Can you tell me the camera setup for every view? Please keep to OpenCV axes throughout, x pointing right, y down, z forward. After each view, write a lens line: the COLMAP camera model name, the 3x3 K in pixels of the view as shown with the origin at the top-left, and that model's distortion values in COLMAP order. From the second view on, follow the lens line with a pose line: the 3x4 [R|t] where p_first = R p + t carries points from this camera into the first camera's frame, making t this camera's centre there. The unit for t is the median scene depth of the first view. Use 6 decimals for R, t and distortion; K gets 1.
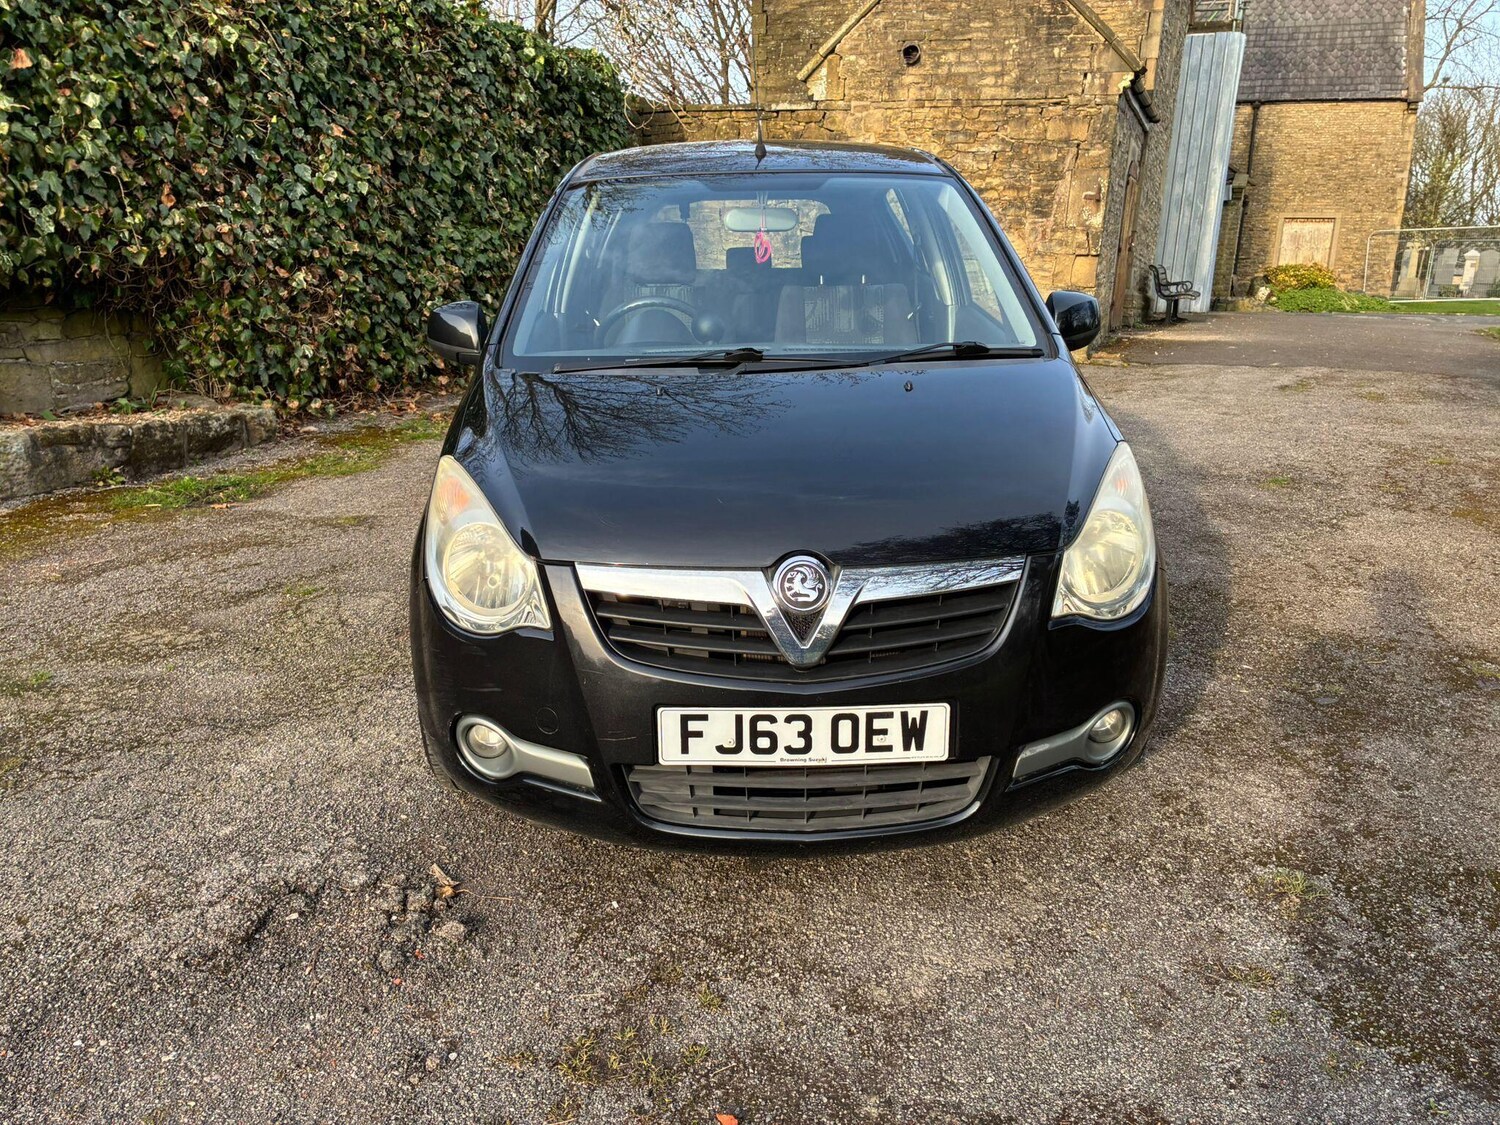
lens RADIAL K [[1132.4, 0, 755.3], [0, 1132.4, 553.3], [0, 0, 1]] dist [0.055849, -0.076188]
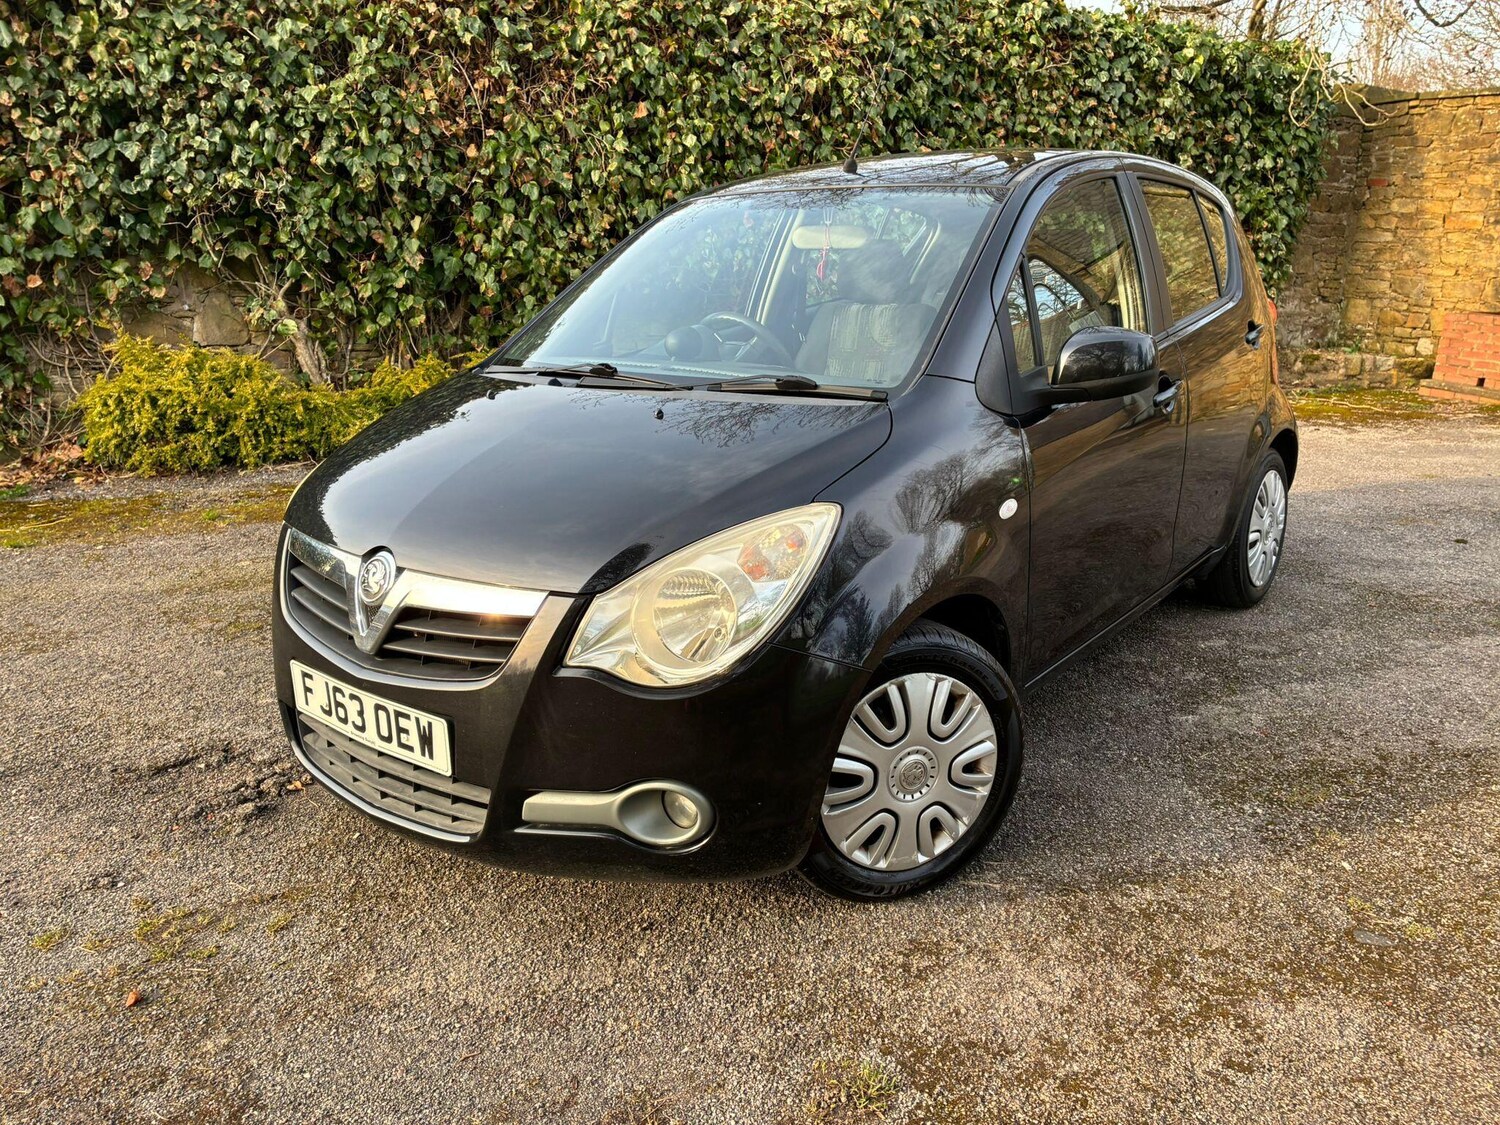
lens RADIAL K [[1143.0, 0, 766.3], [0, 1143.0, 548.1], [0, 0, 1]] dist [0.066072, -0.091962]
pose [[0.759582, 0.163437, -0.629543, 0.246152], [-0.173075, 0.983806, 0.046582, -0.028149], [0.626961, 0.073575, 0.775568, 0.092577]]
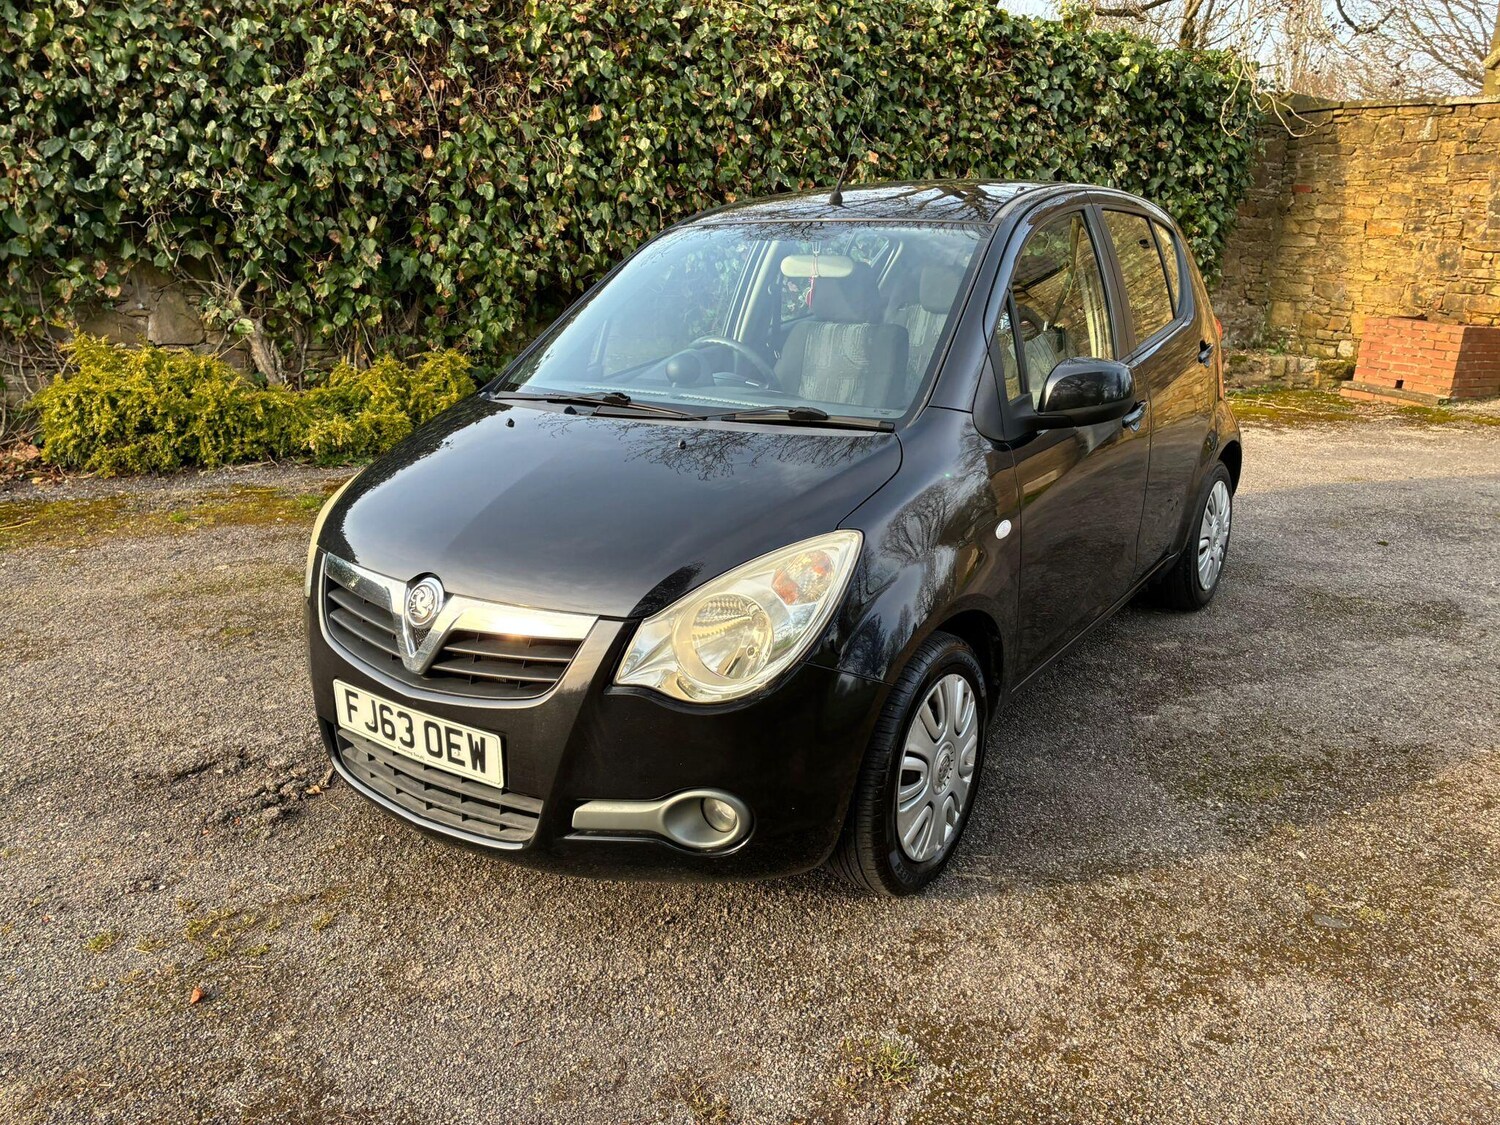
lens RADIAL K [[1142.8, 0, 741.2], [0, 1142.8, 556.1], [0, 0, 1]] dist [0.060871, -0.081822]
pose [[0.786430, 0.173807, -0.592721, 0.239581], [-0.174780, 0.982994, 0.056349, -0.033447], [0.592435, 0.059281, 0.803434, 0.061852]]
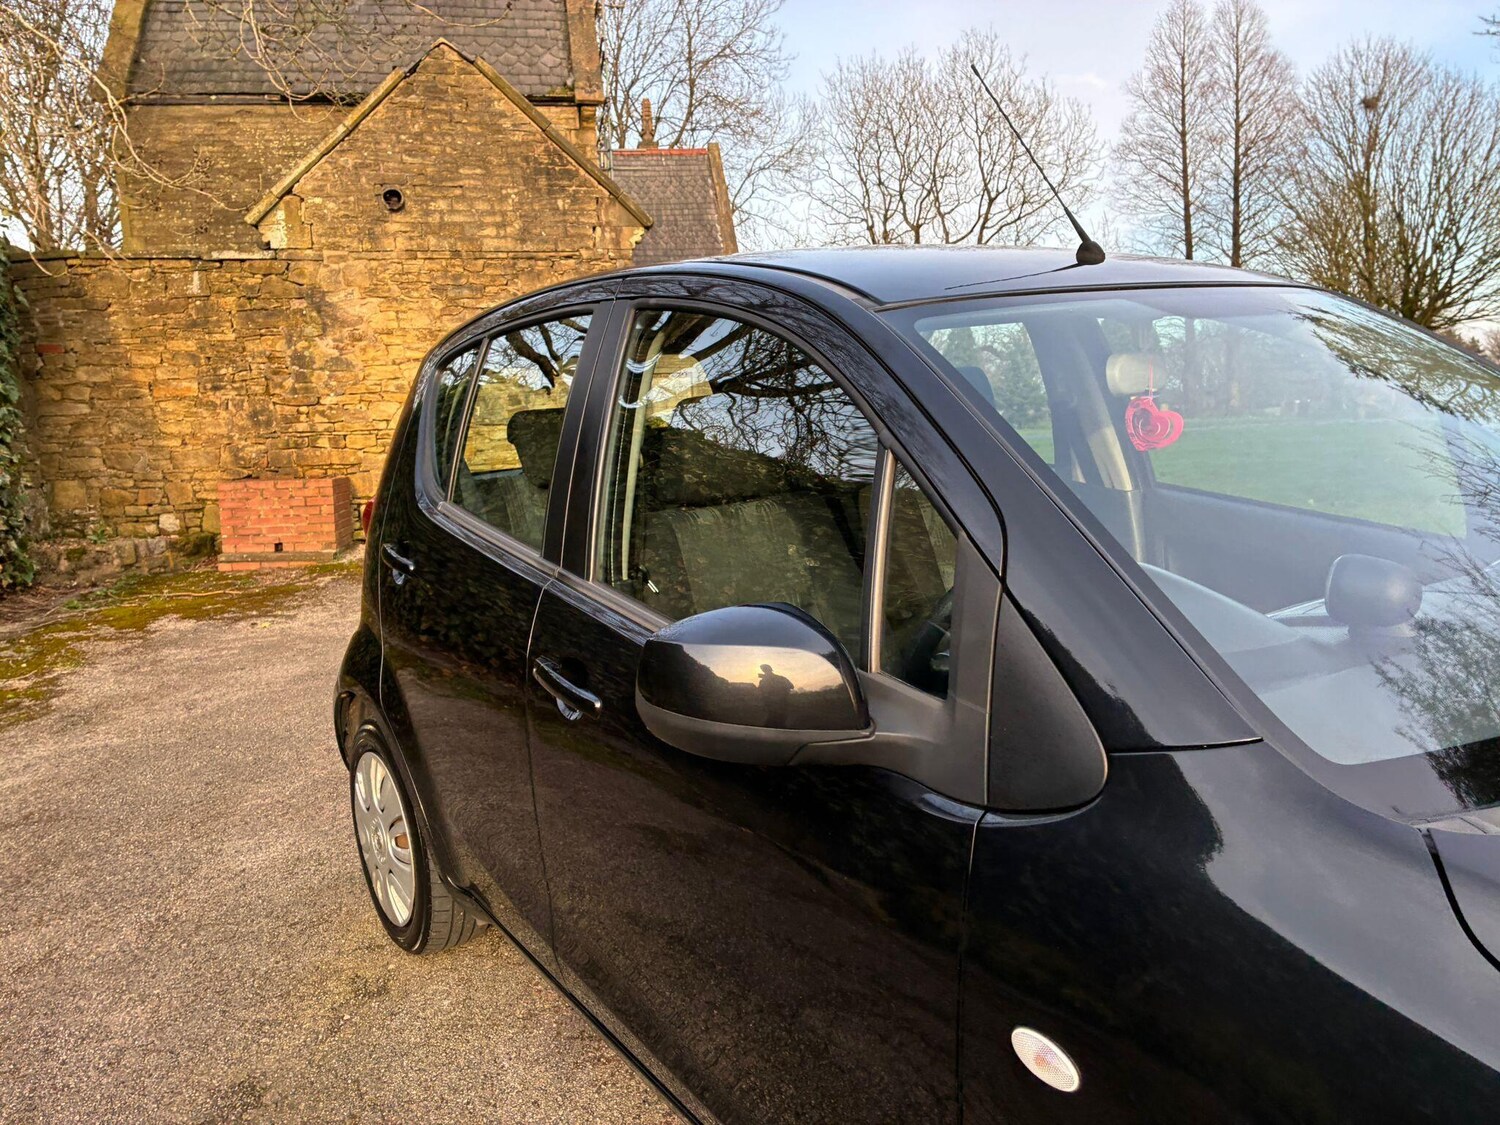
lens RADIAL K [[1141.0, 0, 752.1], [0, 1141.0, 543.0], [0, 0, 1]] dist [0.011430, 0.004978]
pose [[0.835074, -0.117117, 0.537528, -0.179451], [0.193481, 0.977179, -0.087674, -0.078749], [-0.514992, 0.177216, 0.838676, 0.255892]]
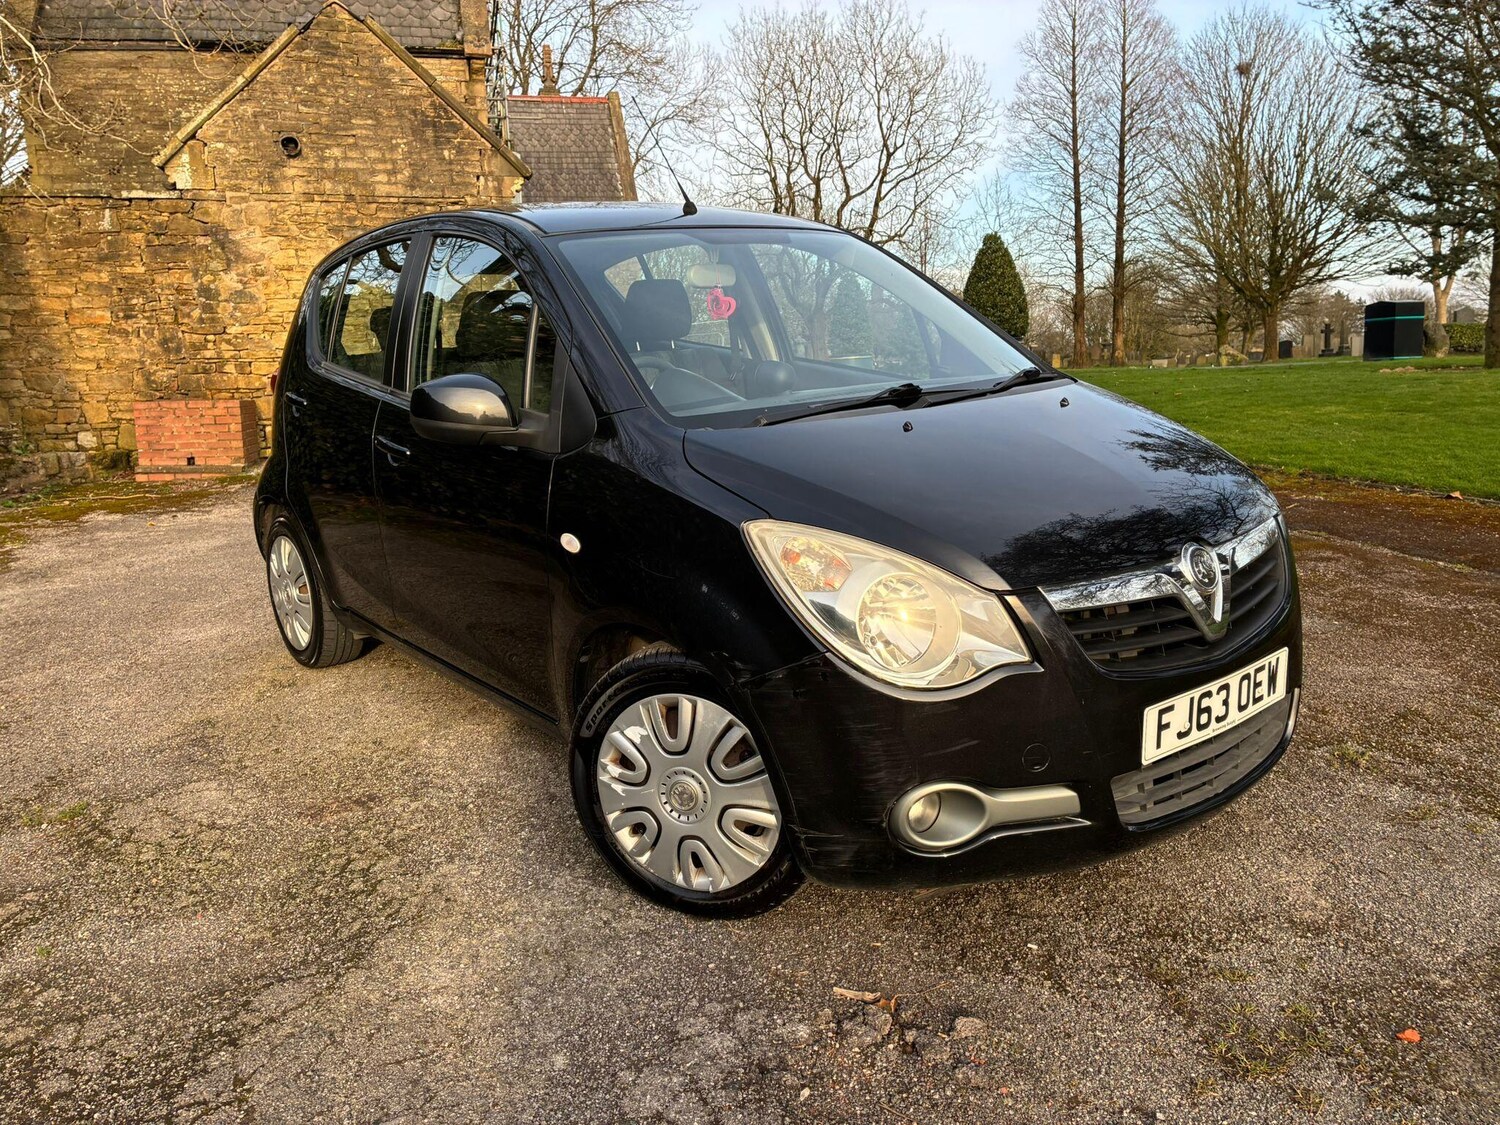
lens RADIAL K [[1132.4, 0, 755.3], [0, 1132.4, 553.3], [0, 0, 1]] dist [0.055849, -0.076188]
pose [[0.792235, -0.145672, 0.592574, -0.231208], [0.198368, 0.979826, -0.024335, -0.011324], [-0.577074, 0.136827, 0.805148, 0.087655]]
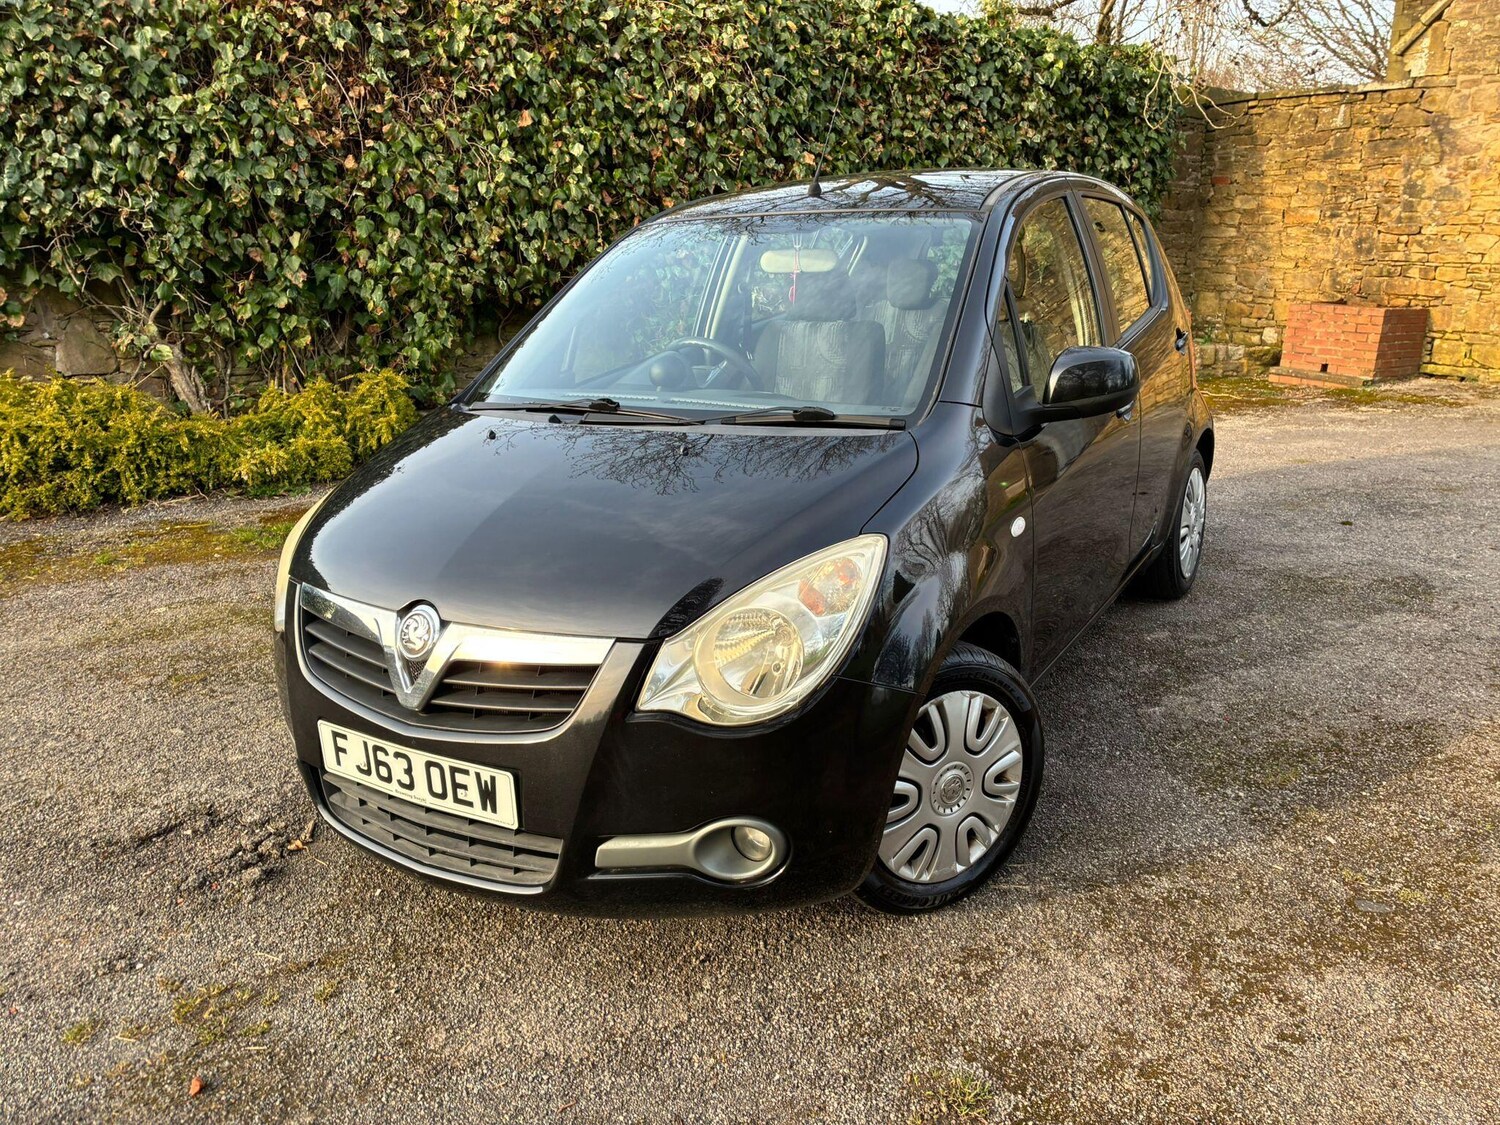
lens RADIAL K [[1137.6, 0, 765.0], [0, 1137.6, 573.9], [0, 0, 1]] dist [0.084006, -0.118362]
pose [[0.838999, 0.134499, -0.527248, 0.212129], [-0.126436, 0.990636, 0.051512, -0.029923], [0.529239, 0.023444, 0.848149, 0.063883]]
